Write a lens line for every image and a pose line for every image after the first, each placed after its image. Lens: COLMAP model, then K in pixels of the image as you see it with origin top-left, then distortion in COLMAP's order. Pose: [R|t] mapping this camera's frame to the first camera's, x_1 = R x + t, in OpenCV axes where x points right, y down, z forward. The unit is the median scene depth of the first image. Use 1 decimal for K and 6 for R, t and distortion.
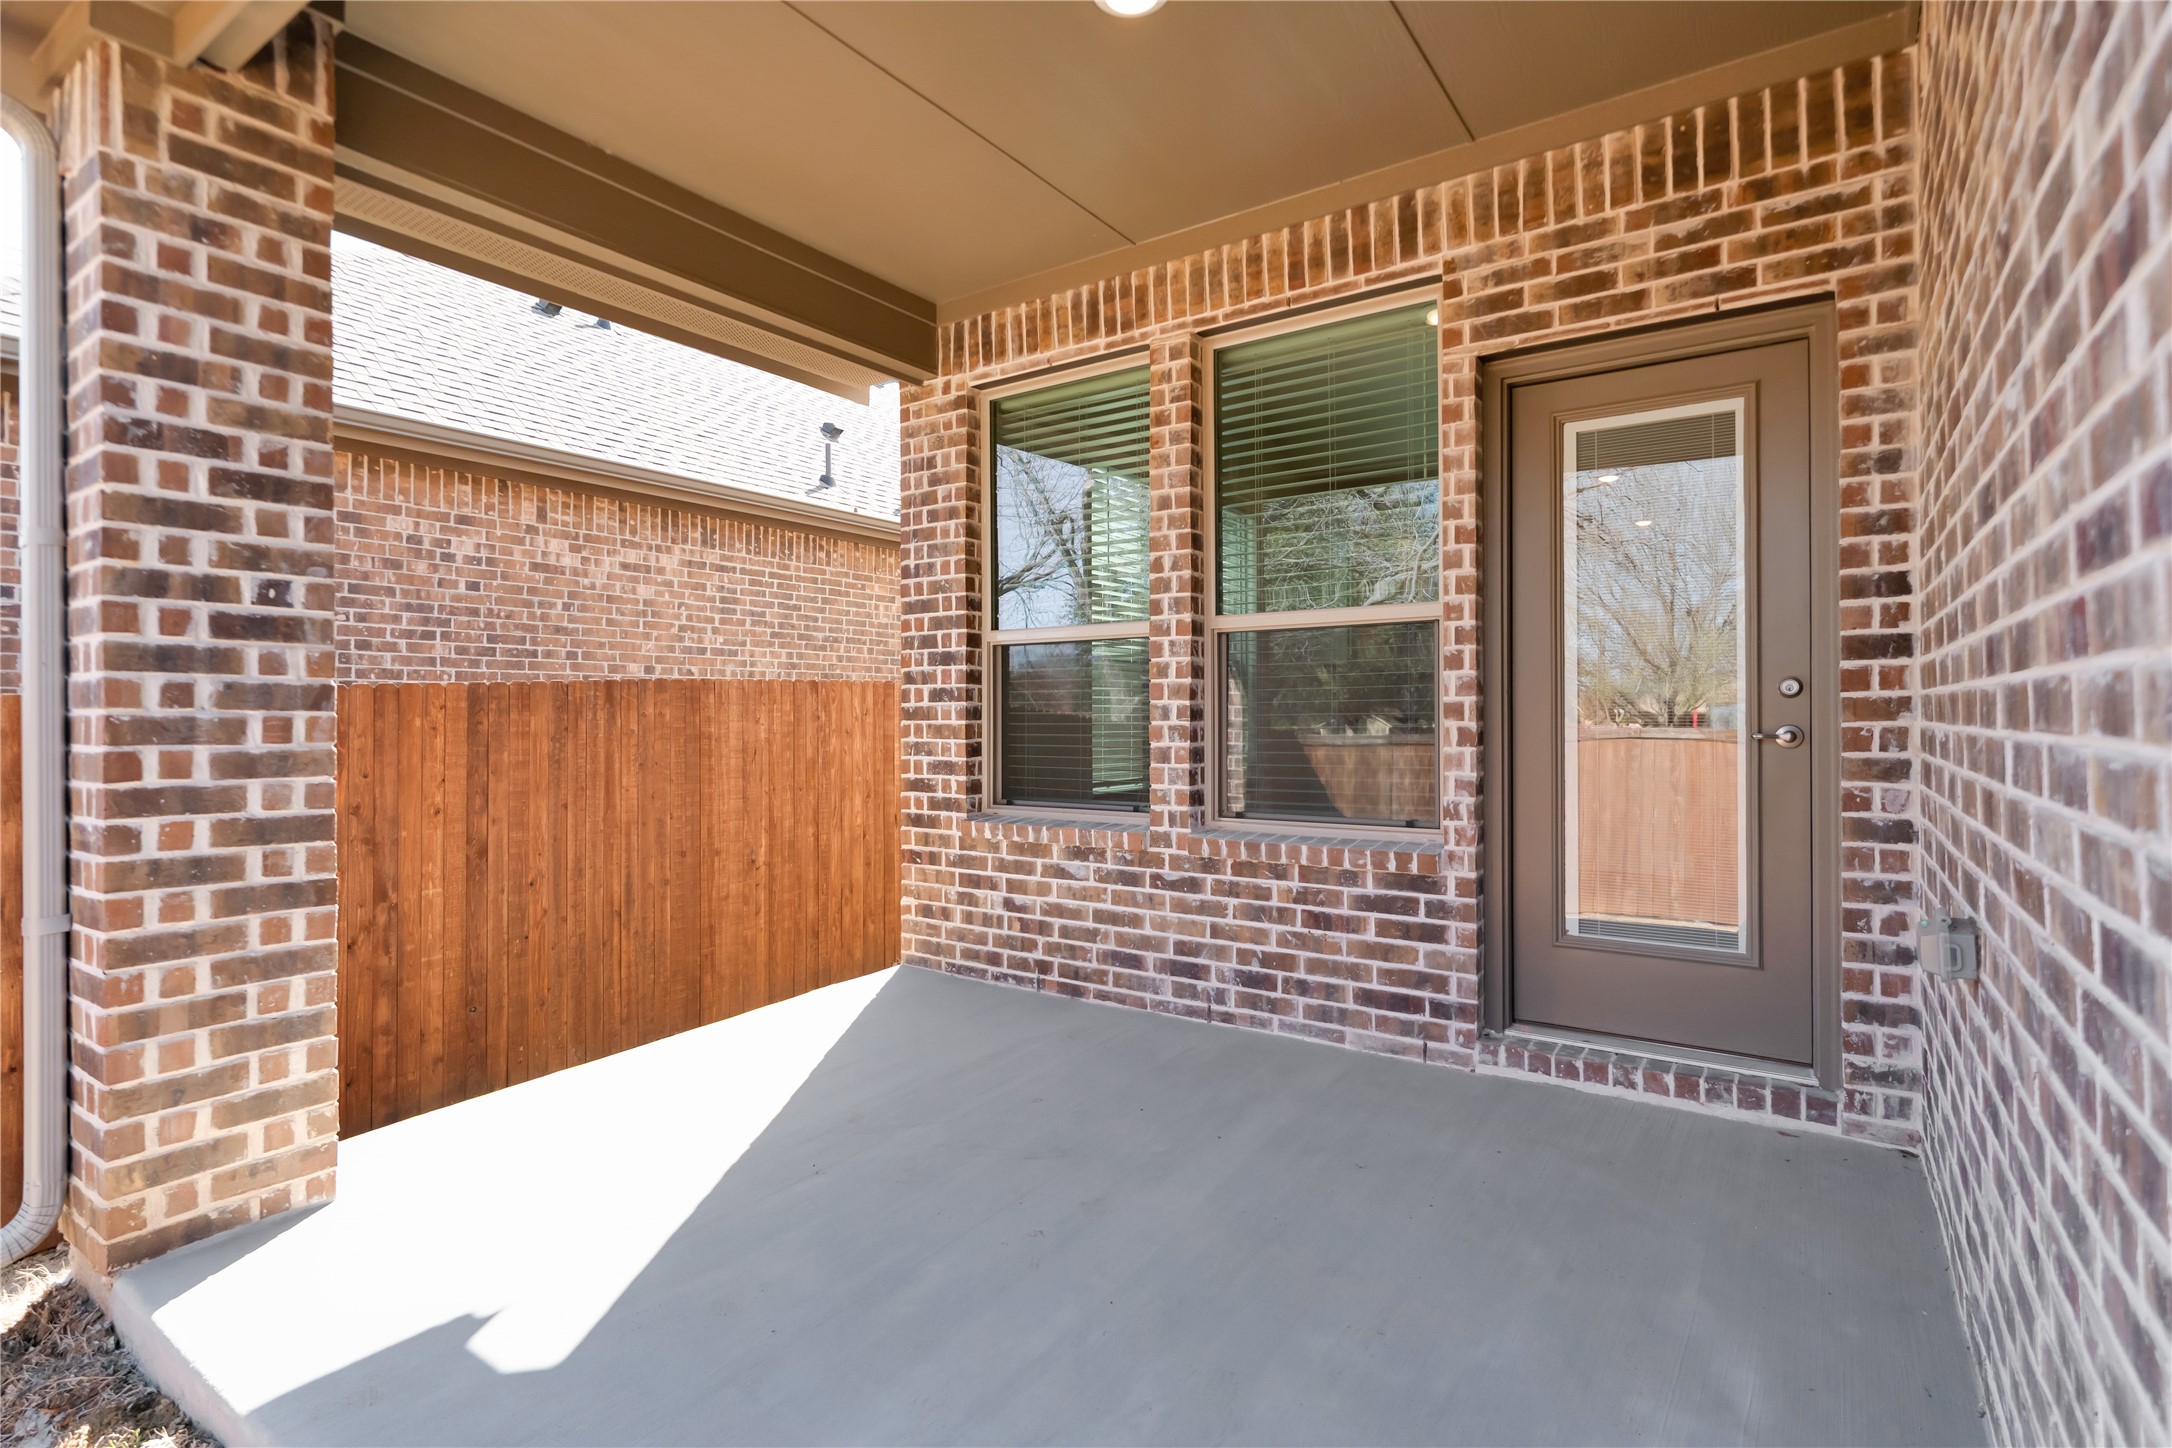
lens RADIAL K [[1048.4, 0, 1087.5], [0, 1048.4, 709.9], [0, 0, 1]] dist [-0.004076, -0.000602]
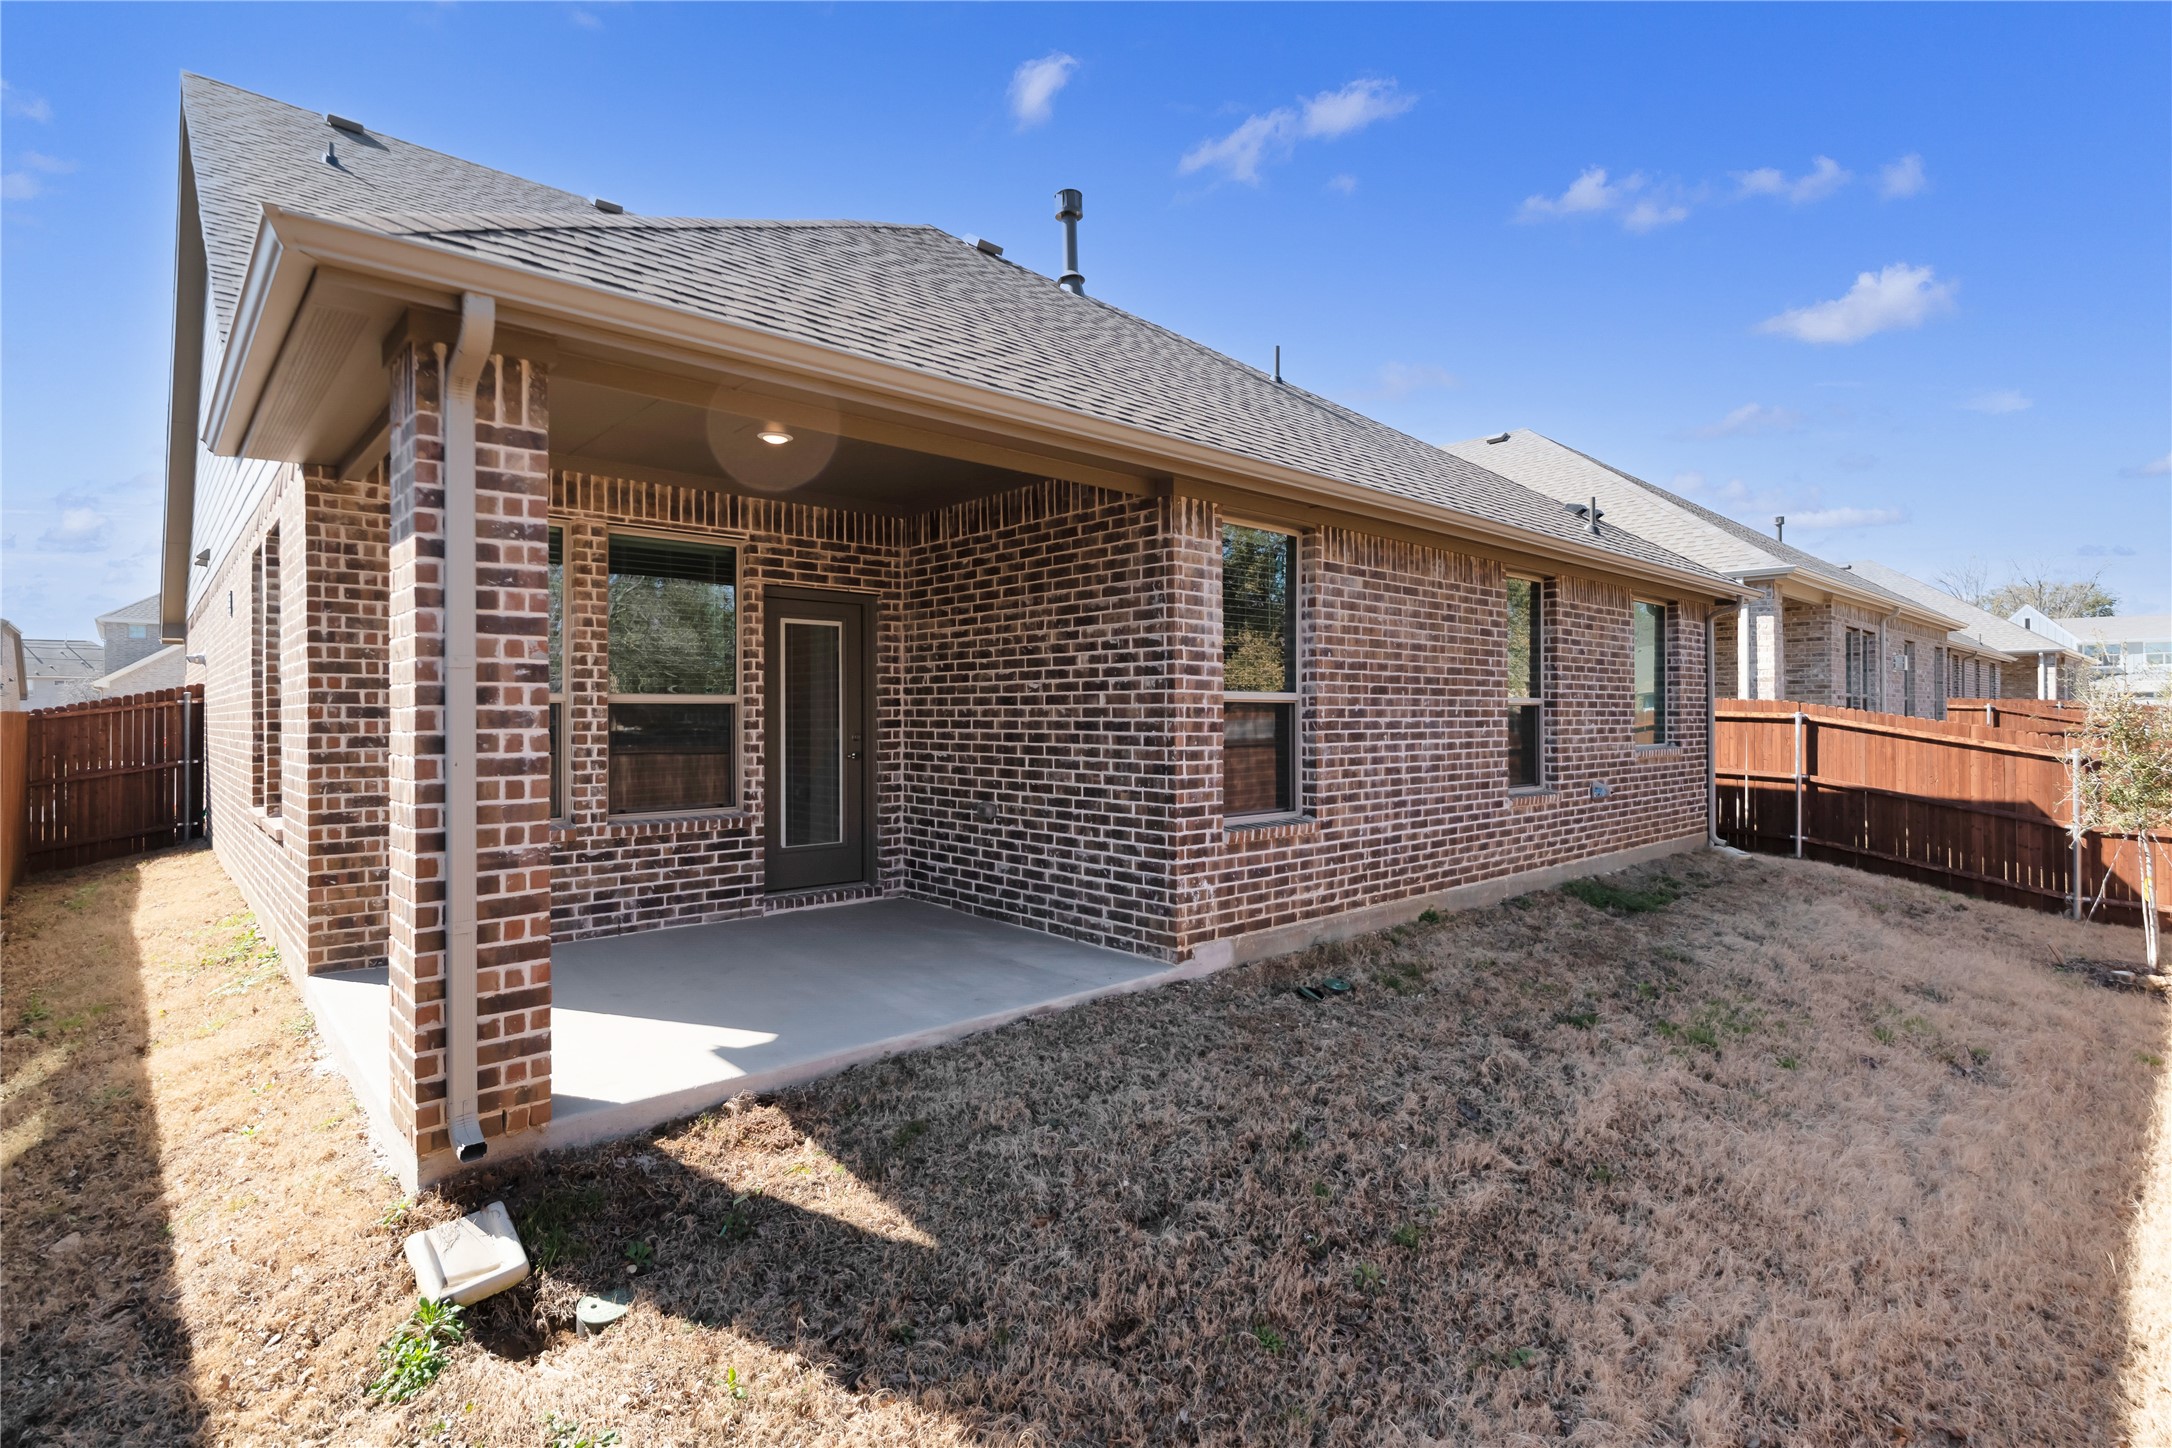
lens RADIAL K [[1051.0, 0, 1087.5], [0, 1051.0, 723.2], [0, 0, 1]] dist [0.000561, 0.000060]
pose [[0.222579, 0.002724, 0.974911, -1.477723], [0.001302, 0.999994, -0.003092, -0.040557], [-0.974914, 0.001958, 0.222574, -0.121740]]
